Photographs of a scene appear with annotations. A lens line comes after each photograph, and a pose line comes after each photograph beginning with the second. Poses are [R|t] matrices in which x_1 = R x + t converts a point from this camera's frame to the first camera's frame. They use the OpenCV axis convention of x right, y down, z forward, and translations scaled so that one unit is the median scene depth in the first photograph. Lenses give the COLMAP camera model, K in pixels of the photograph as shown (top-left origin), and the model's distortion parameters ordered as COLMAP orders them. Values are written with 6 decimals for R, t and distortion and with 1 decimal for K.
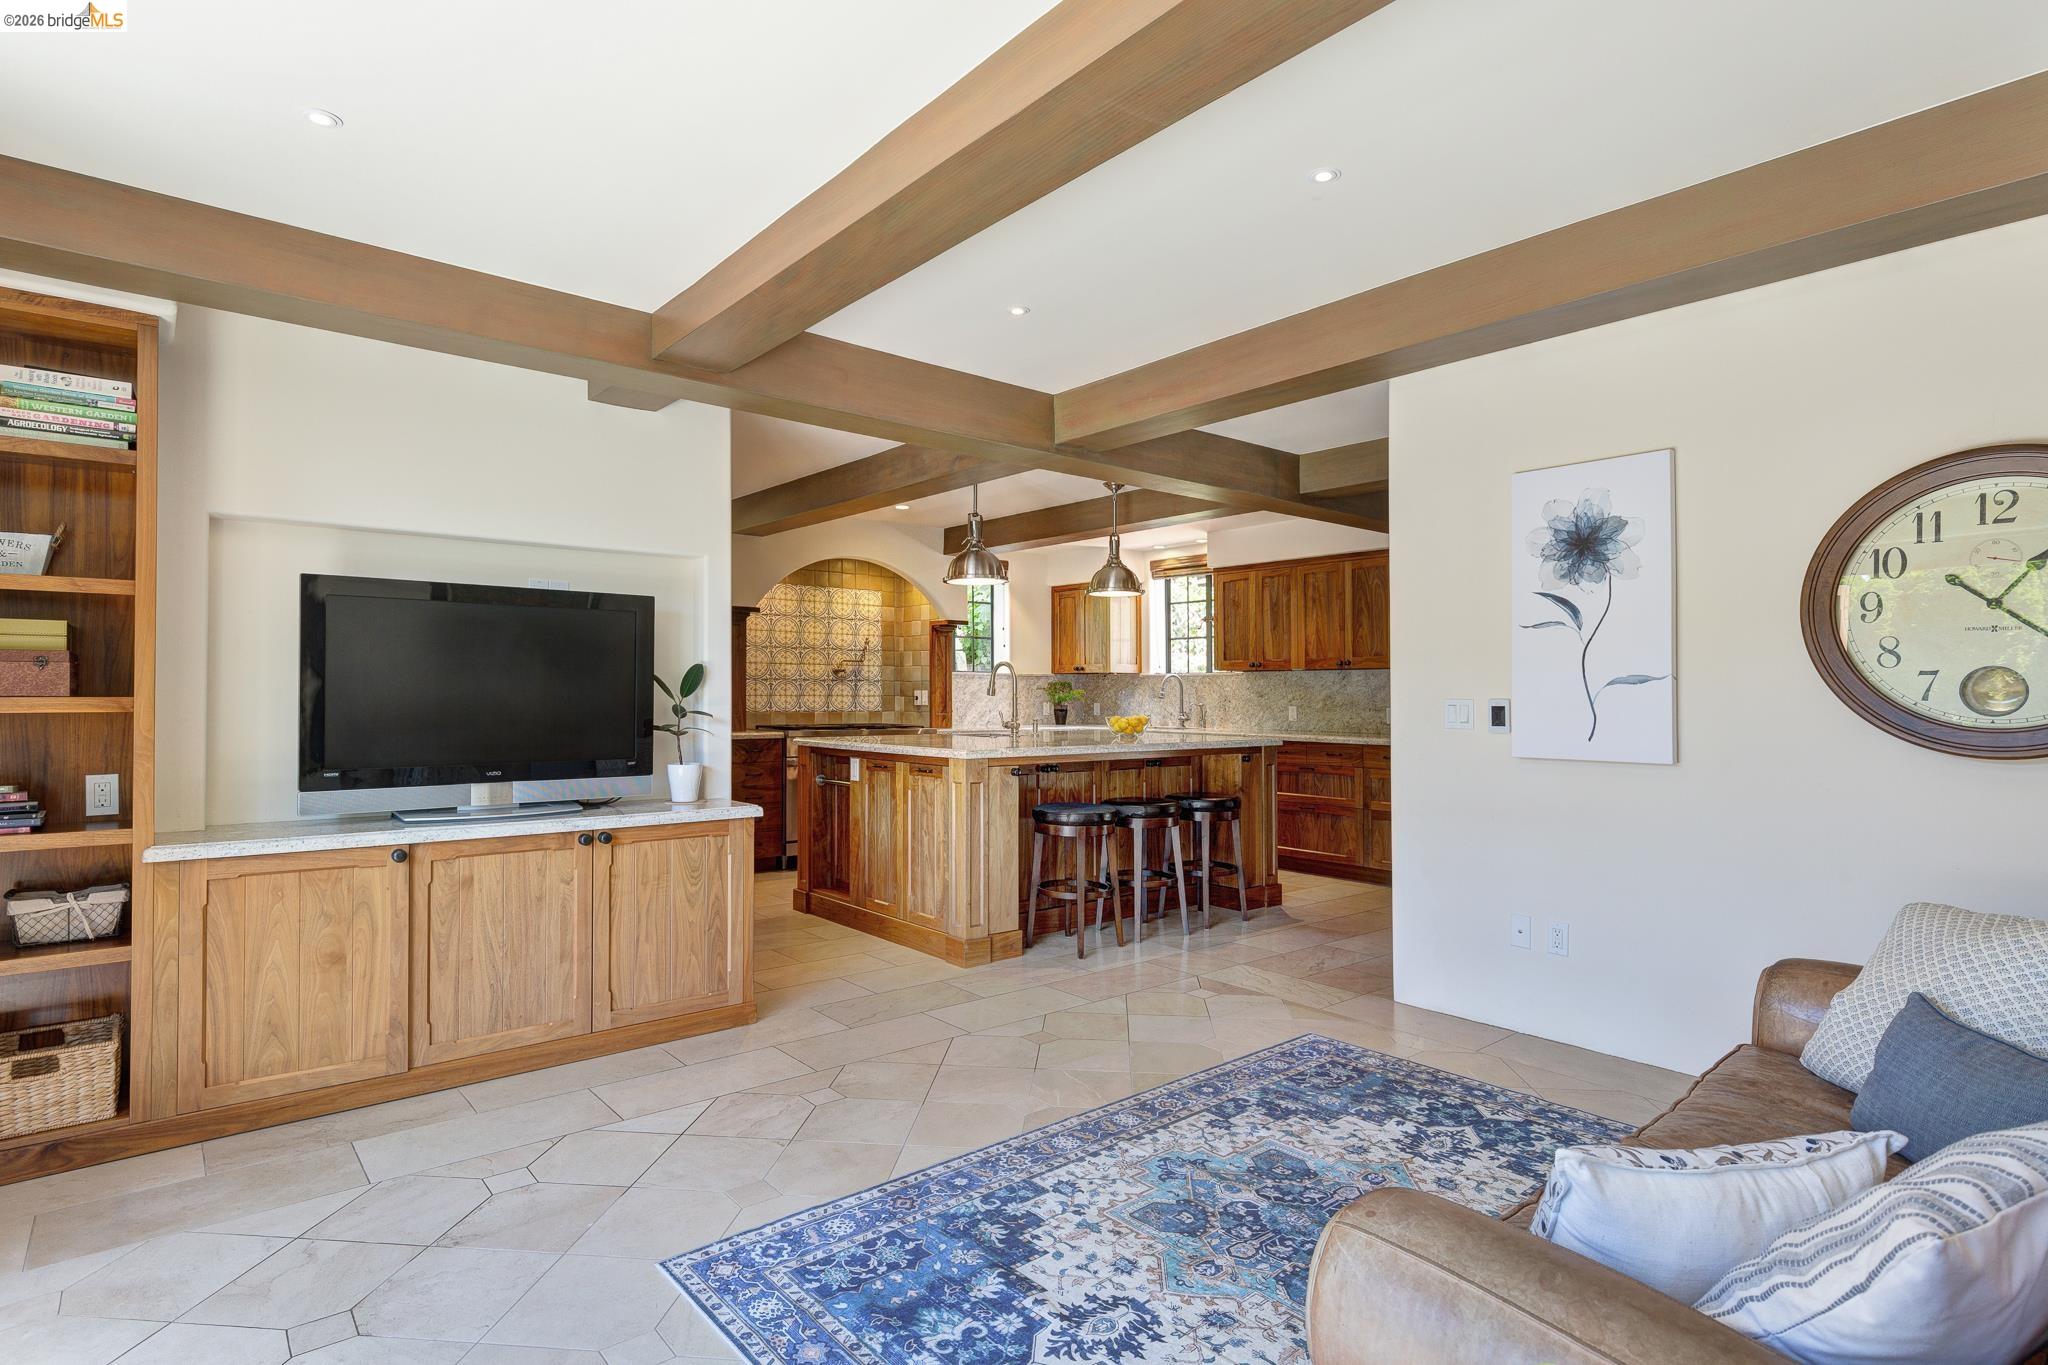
lens RADIAL K [[1057.2, 0, 1017.1], [0, 1057.2, 673.8], [0, 0, 1]] dist [0.007509, 0.002861]
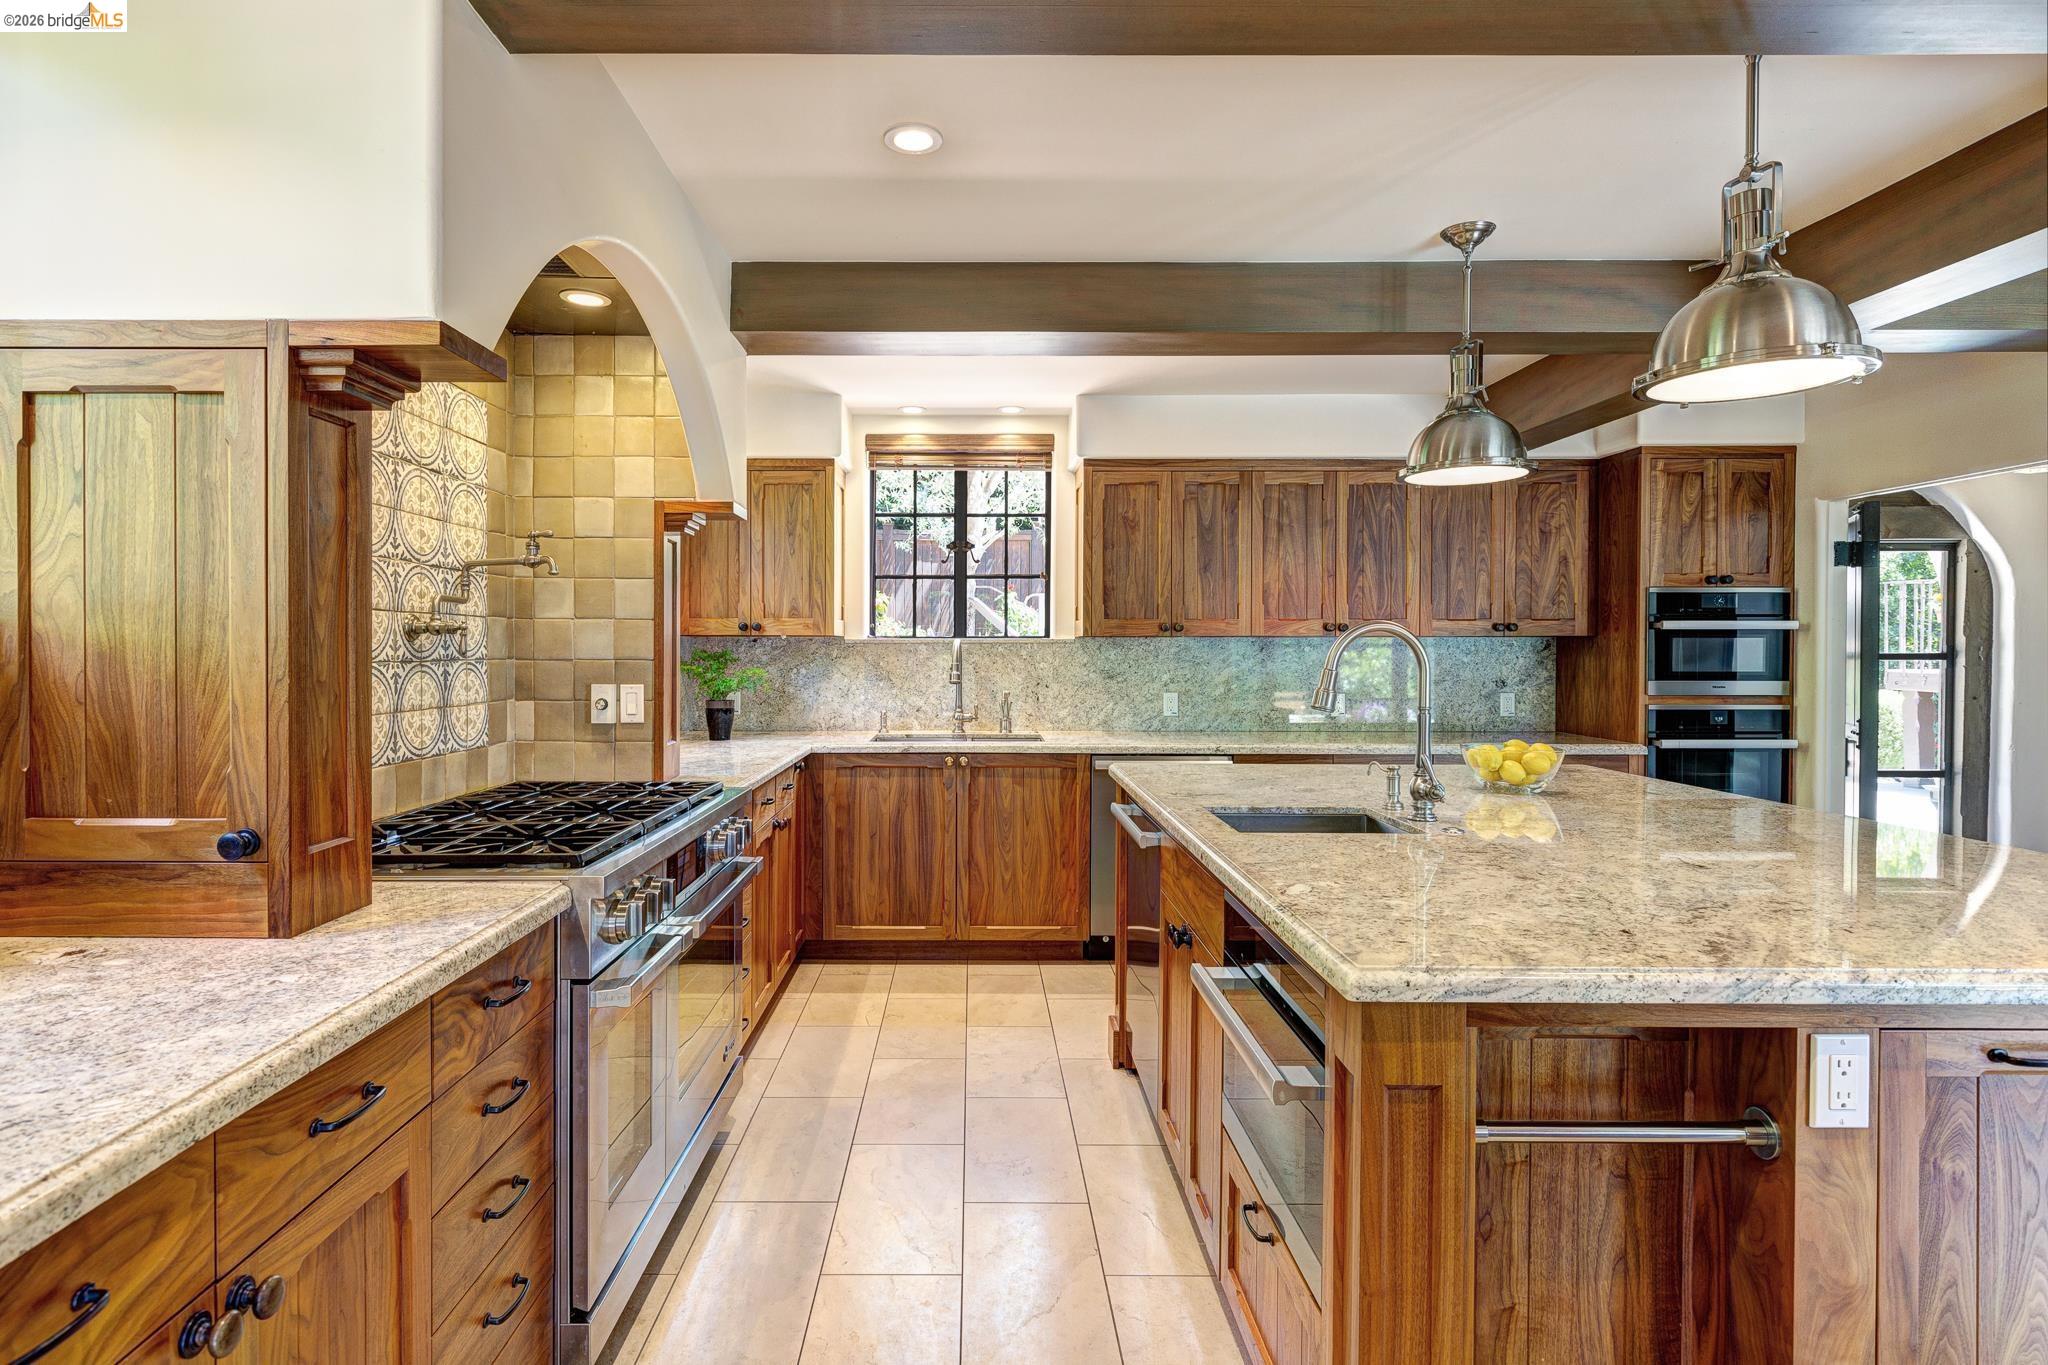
lens RADIAL K [[1098.6, 0, 1020.5], [0, 1098.6, 665.3], [0, 0, 1]] dist [0.000020, -0.000005]
pose [[0.626559, -0.015748, 0.779215, -0.307428], [-0.016215, 0.999316, 0.033234, -0.006075], [-0.779206, -0.033458, 0.625875, 0.659124]]
